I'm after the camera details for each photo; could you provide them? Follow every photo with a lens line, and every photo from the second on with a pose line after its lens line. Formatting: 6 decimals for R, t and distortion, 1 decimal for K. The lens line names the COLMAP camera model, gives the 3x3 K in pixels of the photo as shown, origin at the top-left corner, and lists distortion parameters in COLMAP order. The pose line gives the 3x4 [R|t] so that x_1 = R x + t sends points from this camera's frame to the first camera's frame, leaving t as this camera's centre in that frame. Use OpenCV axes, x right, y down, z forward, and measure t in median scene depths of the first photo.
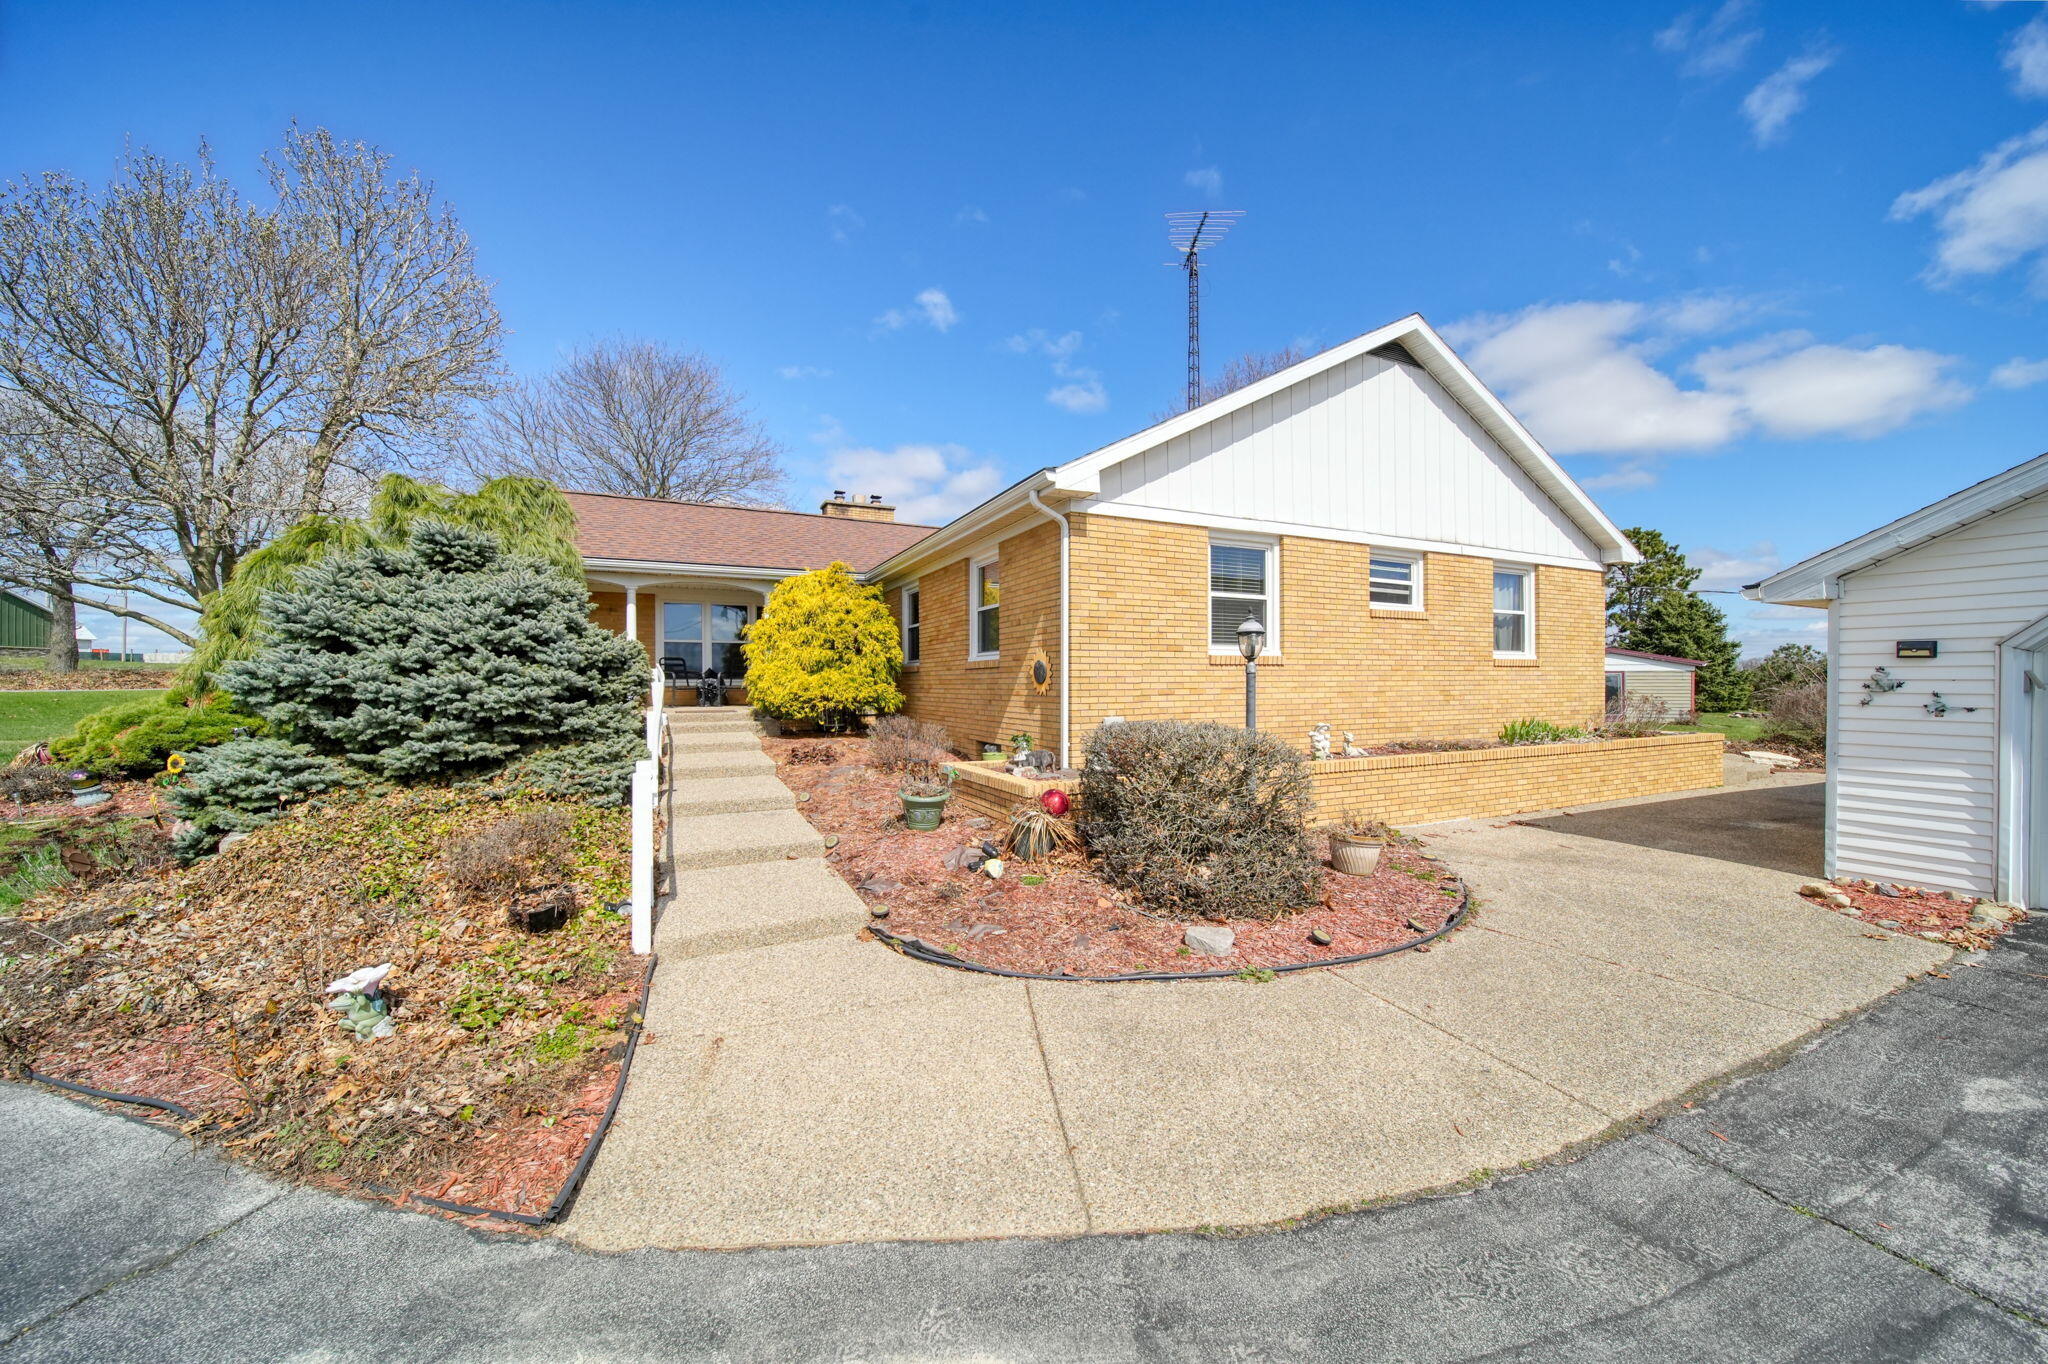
lens RADIAL K [[727.9, 0, 1016.6], [0, 727.9, 687.0], [0, 0, 1]] dist [0.000264, -0.000897]
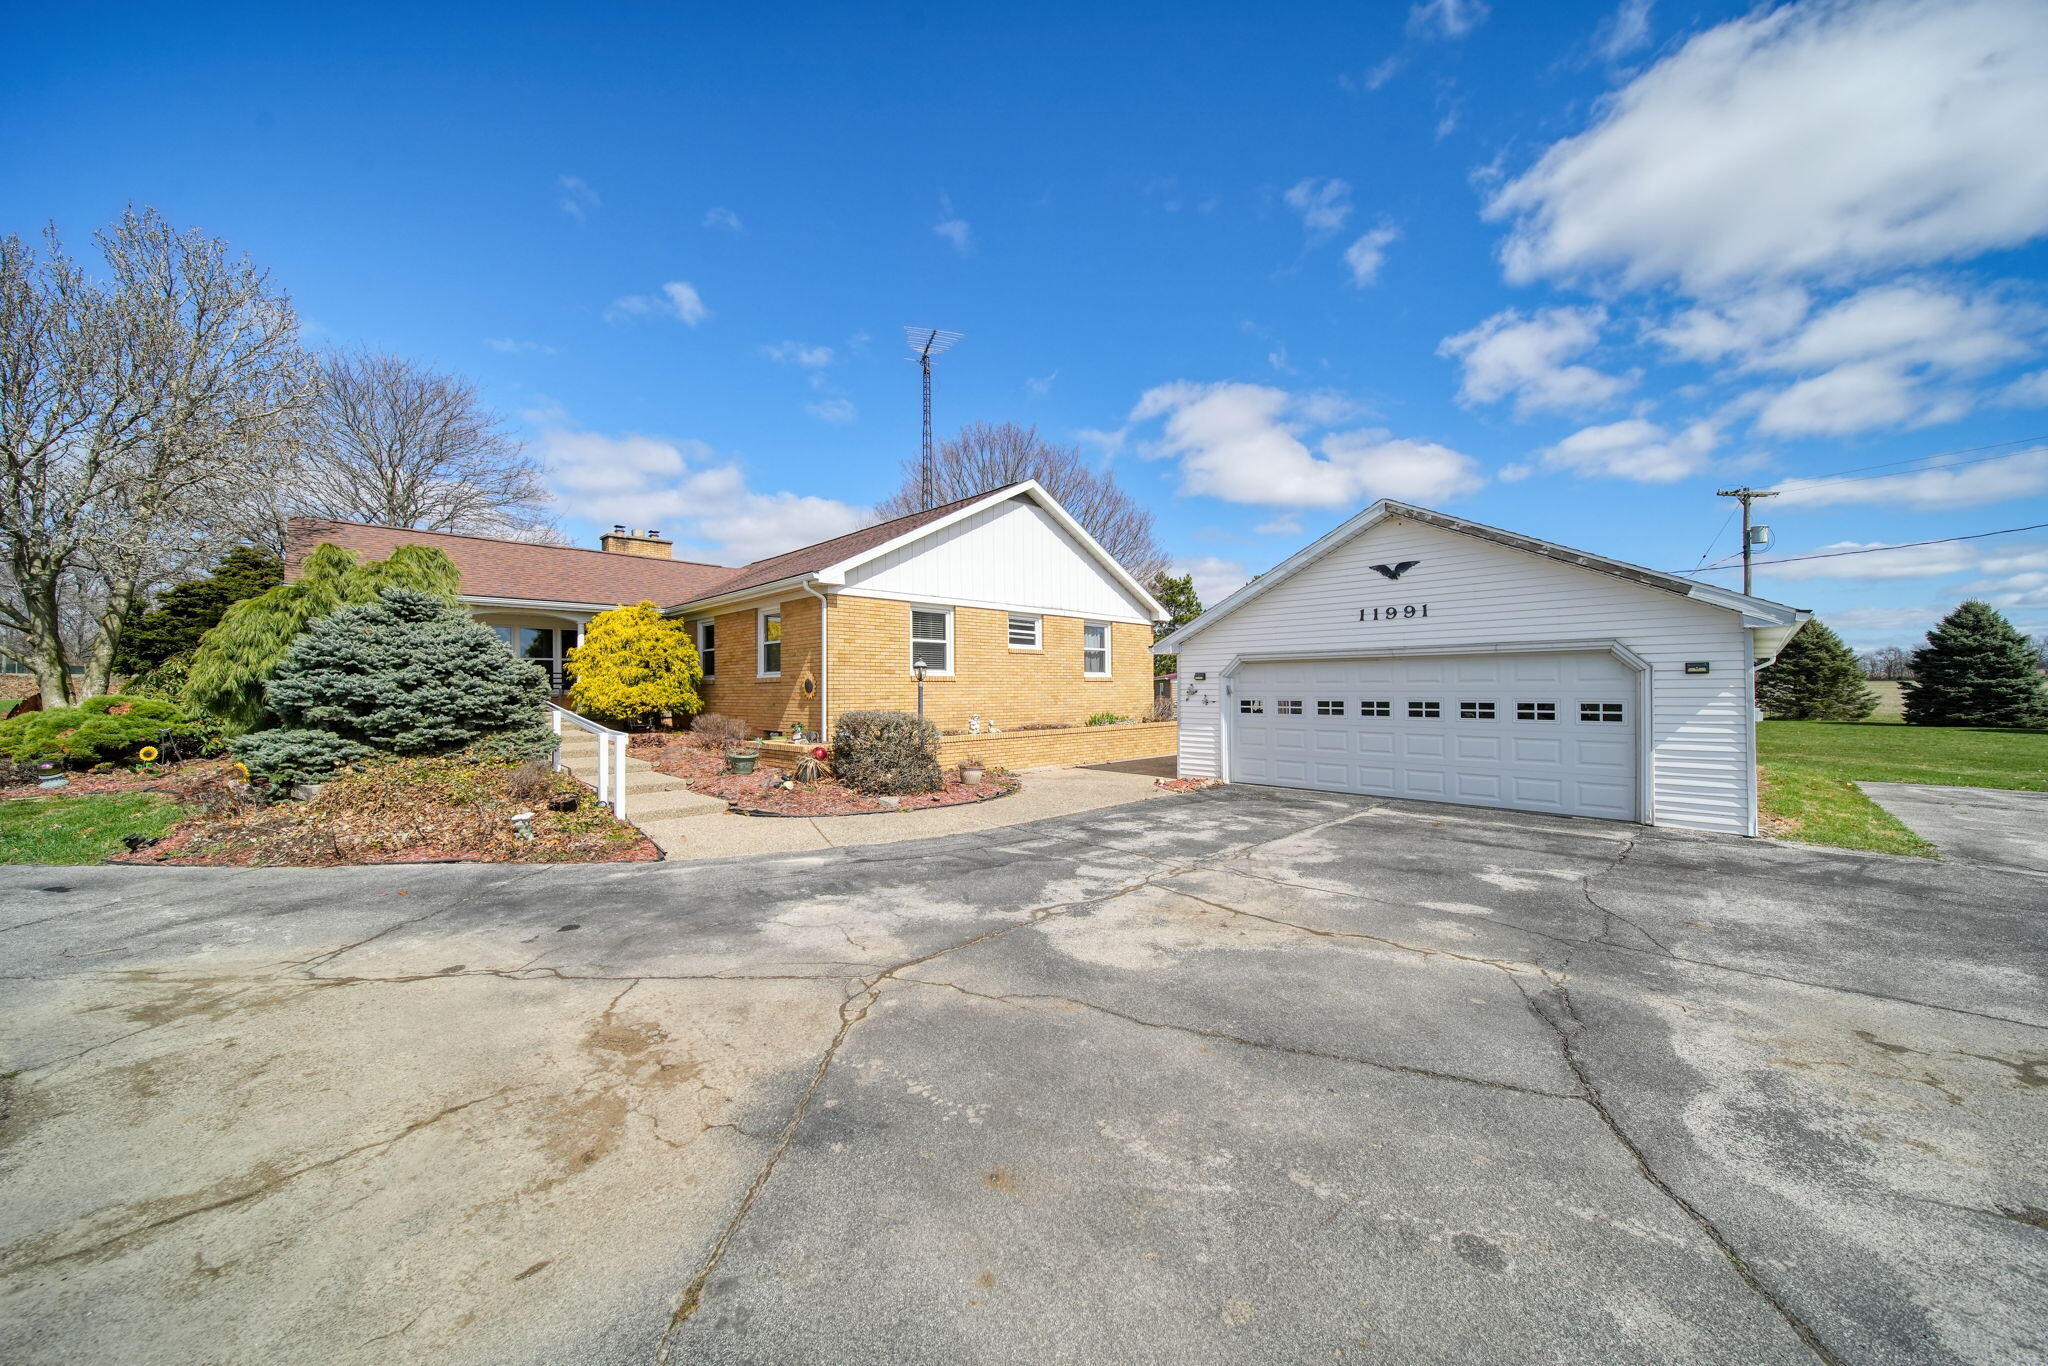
lens RADIAL K [[727.9, 0, 1013.5], [0, 727.9, 685.3], [0, 0, 1]] dist [0.000264, -0.000897]
pose [[0.947186, -0.000483, 0.320684, -0.050533], [0.005222, 0.999889, -0.013921, 0.003744], [-0.320641, 0.014860, 0.947084, -0.635726]]
